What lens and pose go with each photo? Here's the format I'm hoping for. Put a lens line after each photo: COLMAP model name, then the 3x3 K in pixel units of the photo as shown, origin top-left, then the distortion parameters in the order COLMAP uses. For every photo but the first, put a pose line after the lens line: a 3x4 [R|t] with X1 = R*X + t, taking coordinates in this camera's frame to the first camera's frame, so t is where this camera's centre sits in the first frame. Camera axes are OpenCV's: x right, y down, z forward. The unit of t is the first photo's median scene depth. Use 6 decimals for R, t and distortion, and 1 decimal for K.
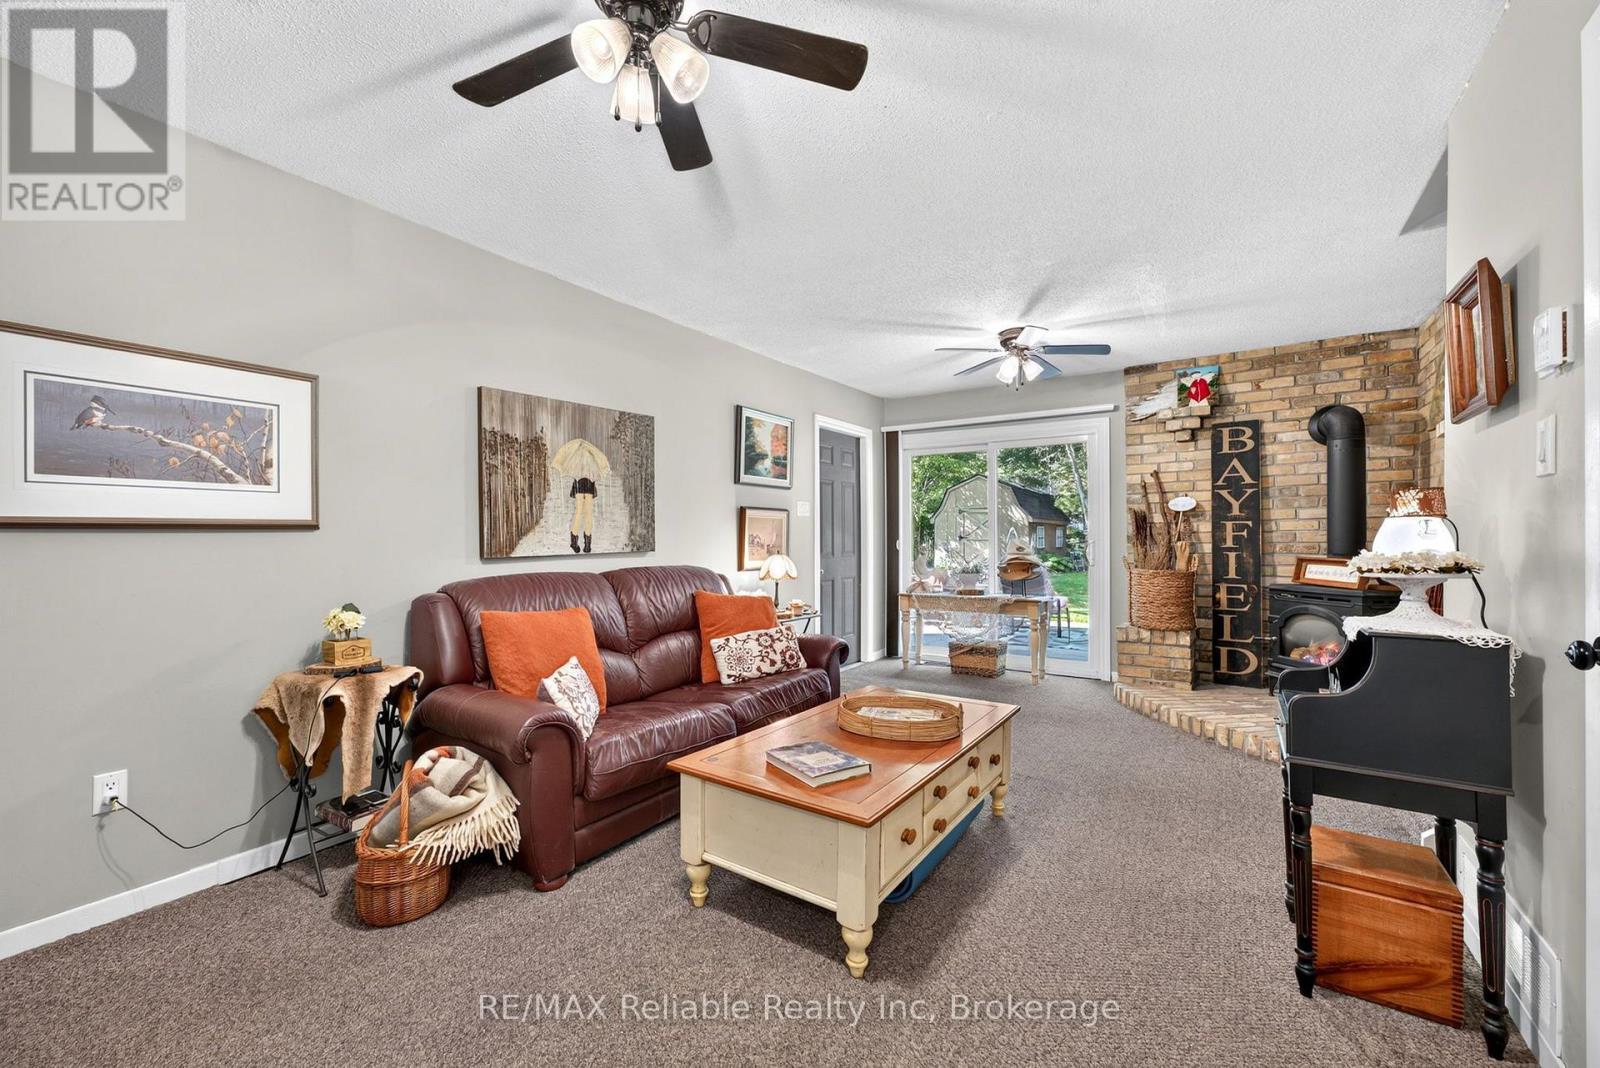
lens RADIAL K [[648.0, 0, 797.8], [0, 648.0, 537.7], [0, 0, 1]] dist [-0.032428, 0.000279]
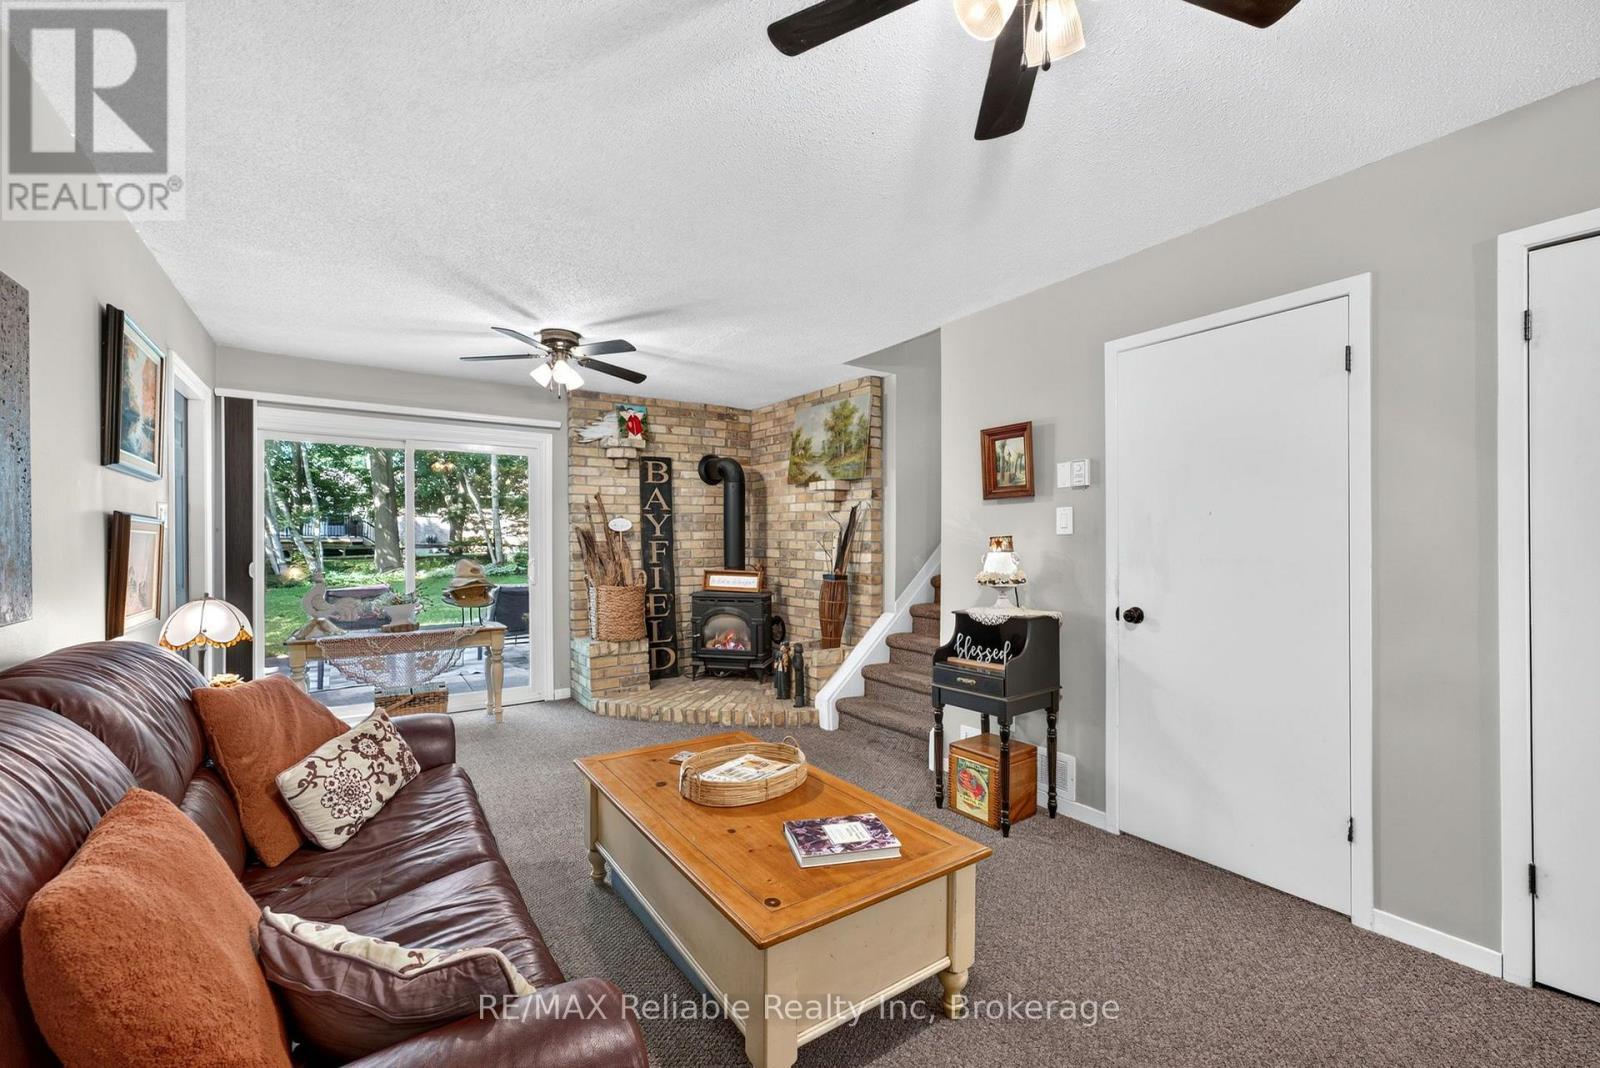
lens RADIAL K [[648.0, 0, 797.8], [0, 648.0, 537.7], [0, 0, 1]] dist [-0.032428, 0.000279]
pose [[0.354600, 0.008528, 0.934979, -0.351390], [0.001691, 0.999951, -0.009762, -0.019701], [-0.935016, 0.005043, 0.354568, 0.329896]]
